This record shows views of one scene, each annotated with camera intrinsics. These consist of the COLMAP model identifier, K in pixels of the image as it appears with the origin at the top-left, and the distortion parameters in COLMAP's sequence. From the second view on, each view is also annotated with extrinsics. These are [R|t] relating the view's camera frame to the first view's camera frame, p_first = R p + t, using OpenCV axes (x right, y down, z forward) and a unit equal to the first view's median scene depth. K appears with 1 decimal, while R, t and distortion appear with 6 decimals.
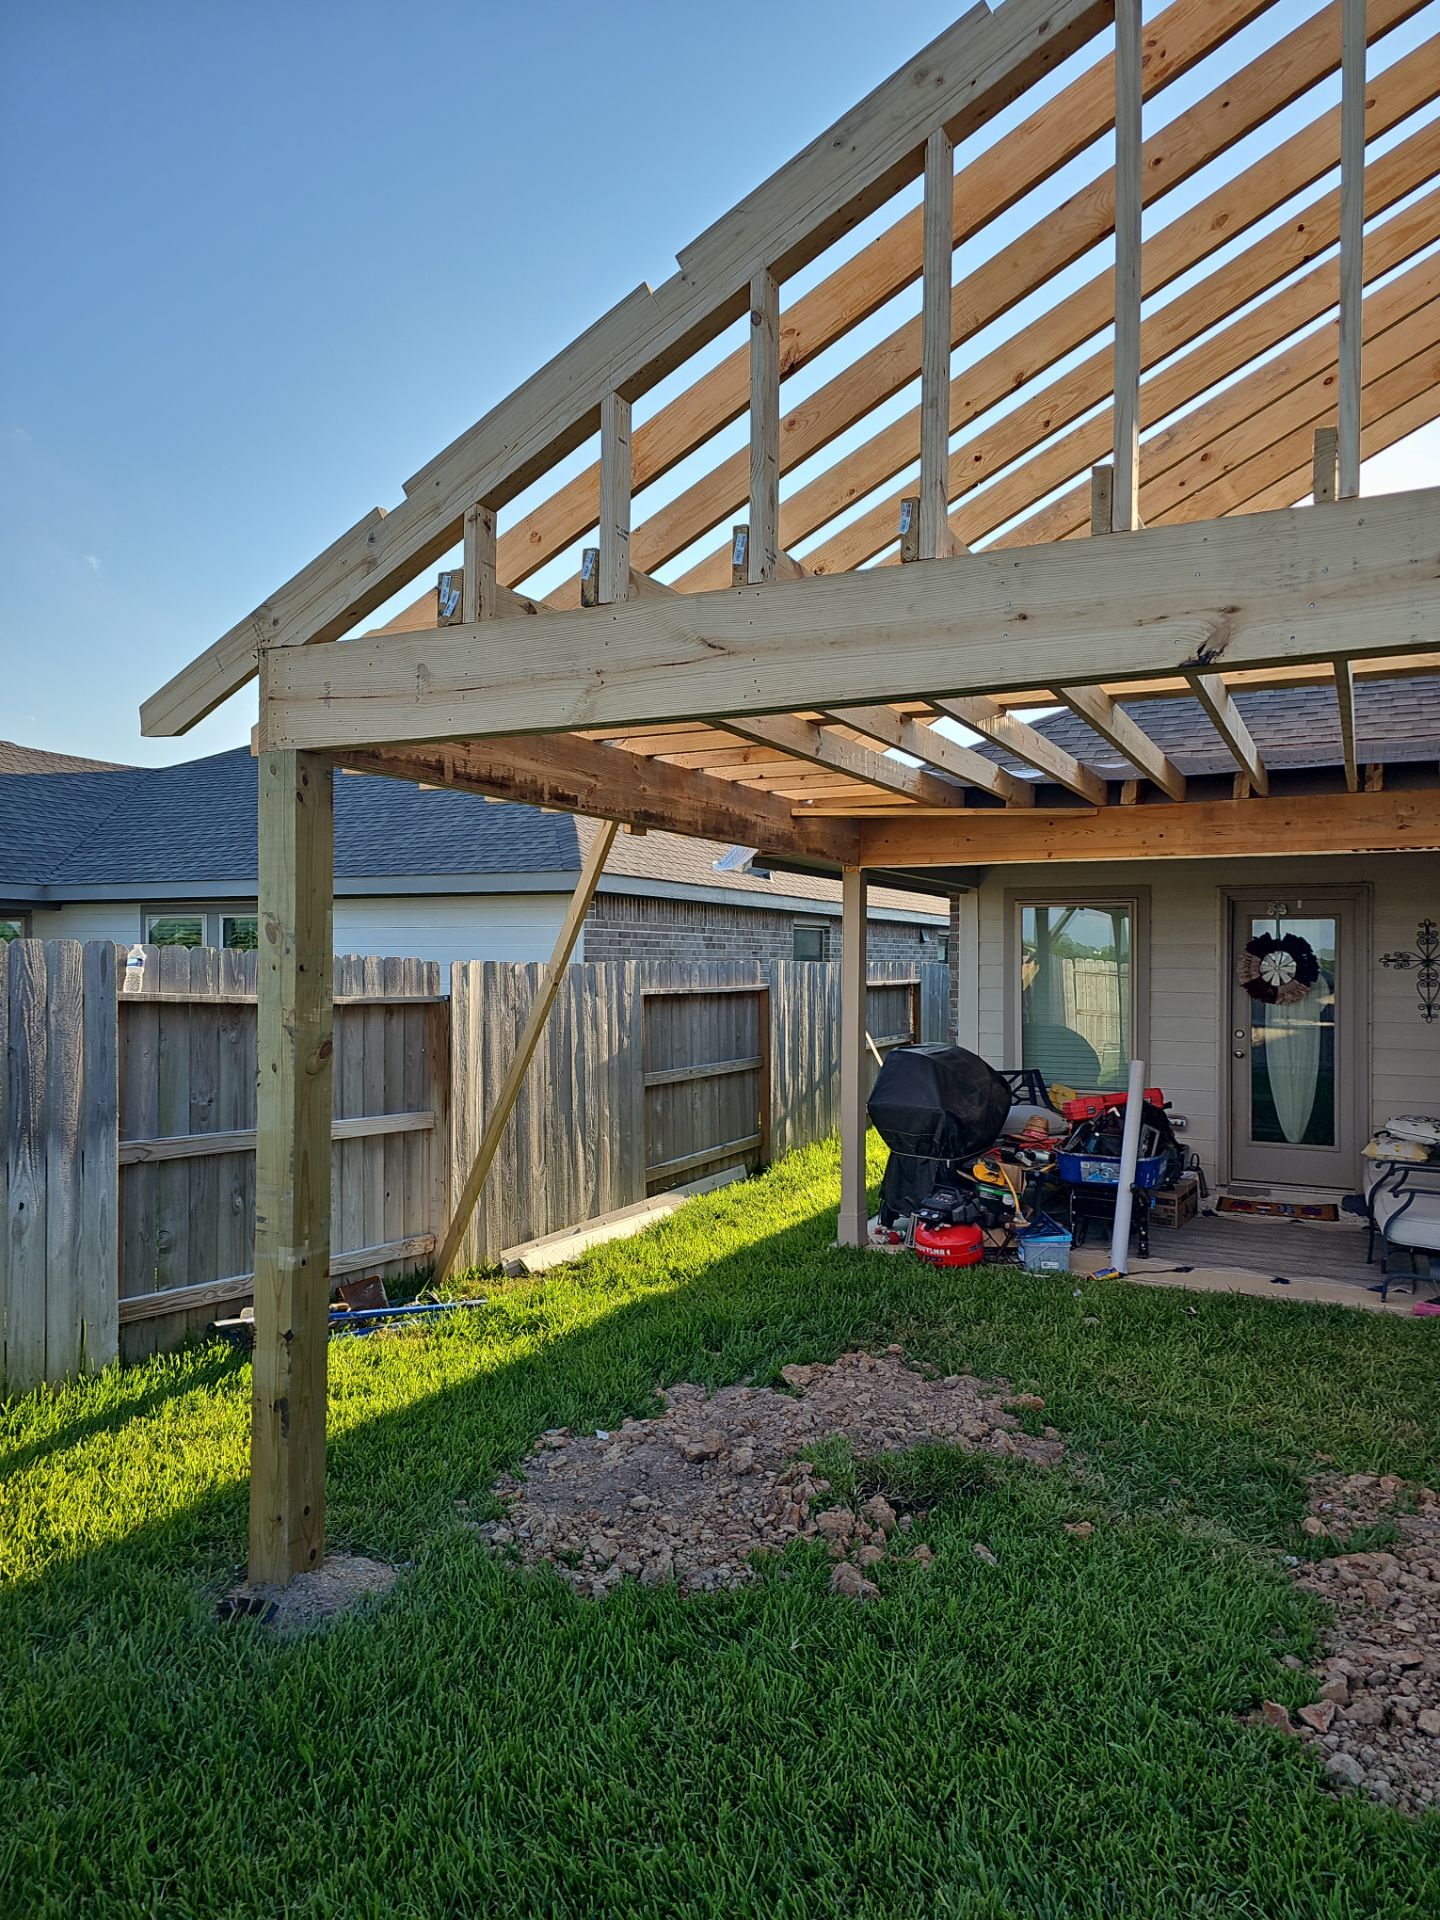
lens RADIAL K [[1267.5, 0, 720.0], [0, 1267.5, 960.0], [0, 0, 1]] dist [0.005518, -0.001740]
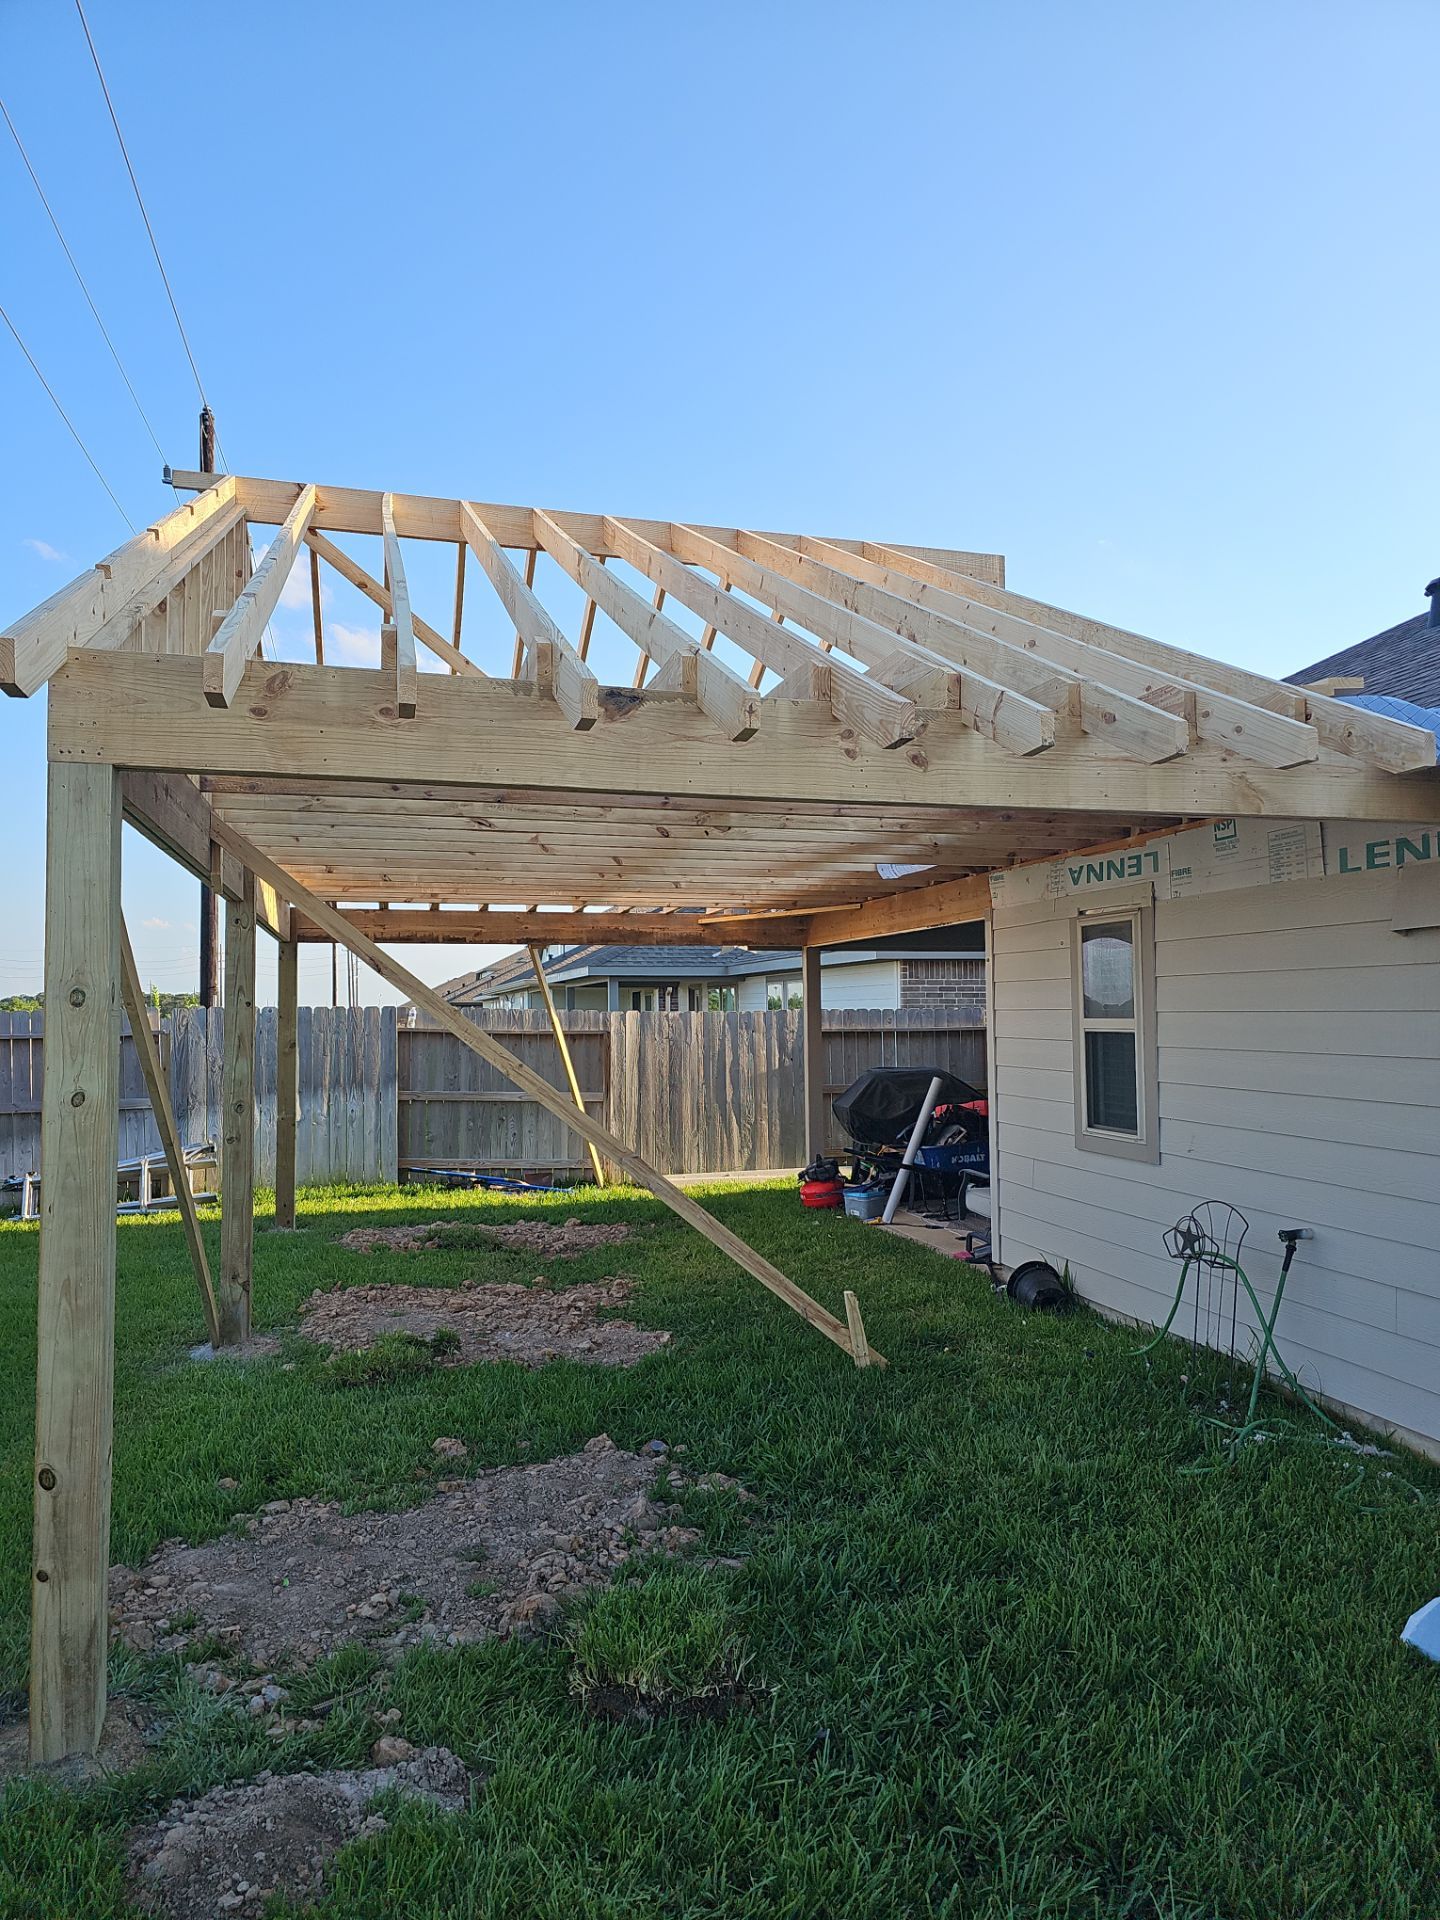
lens RADIAL K [[1262.6, 0, 725.2], [0, 1262.6, 968.0], [0, 0, 1]] dist [-0.004360, -0.004467]
pose [[0.665801, -0.039811, -0.745067, 1.170704], [0.015478, 0.999098, -0.039553, 0.011745], [0.745969, 0.014802, 0.665816, -0.089152]]
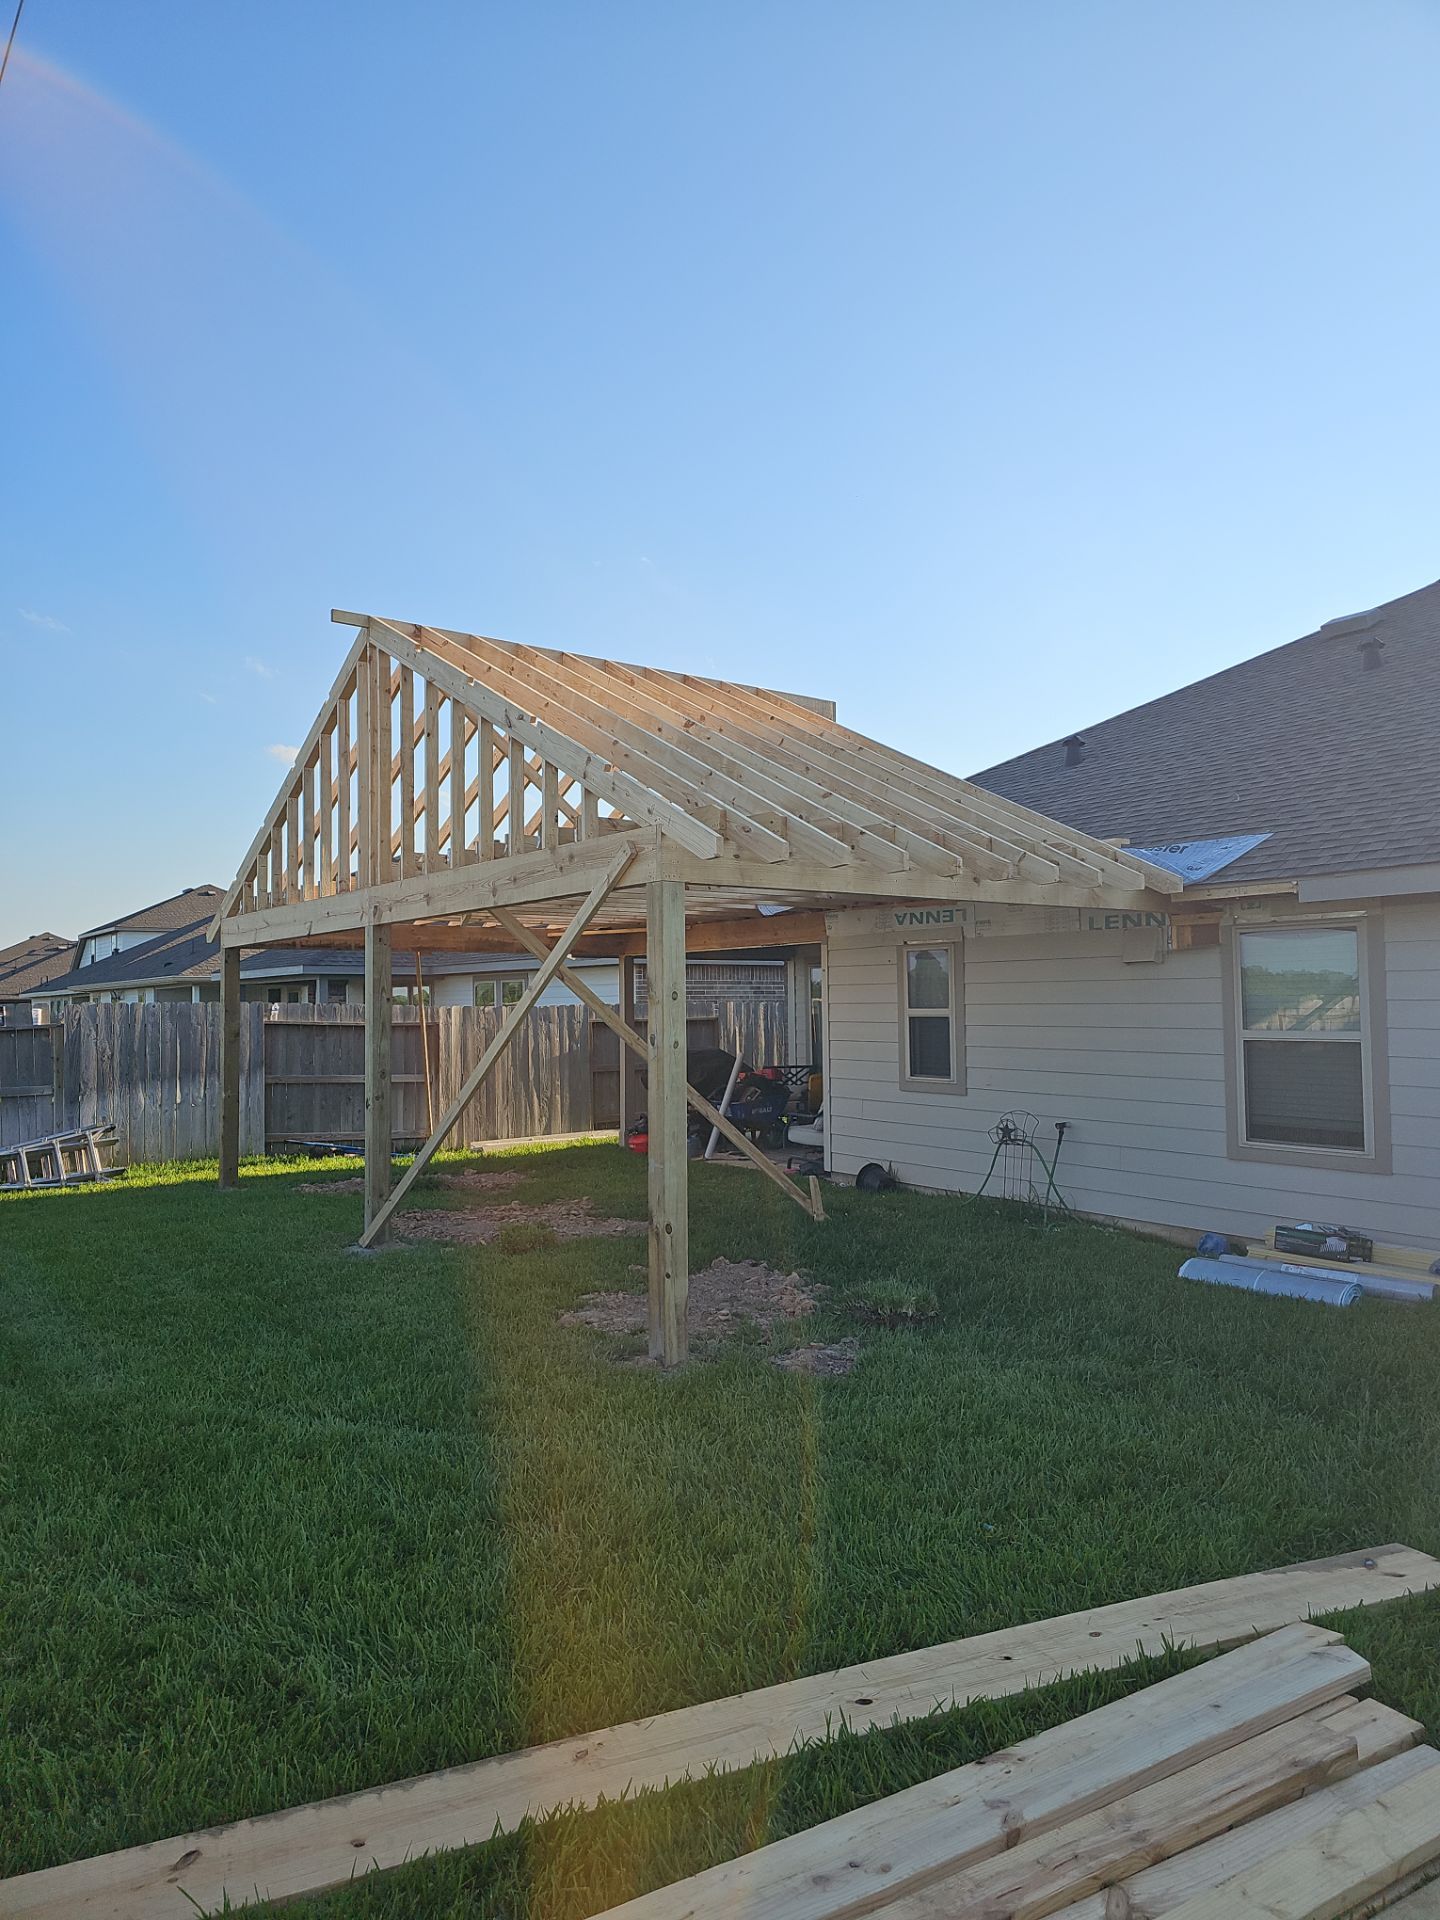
lens RADIAL K [[1267.5, 0, 720.0], [0, 1267.5, 960.0], [0, 0, 1]] dist [0.005518, -0.001740]
pose [[0.889499, -0.033192, -0.455730, 1.138917], [0.018215, 0.999141, -0.037219, 0.010135], [0.456574, 0.024805, 0.889340, -0.687358]]
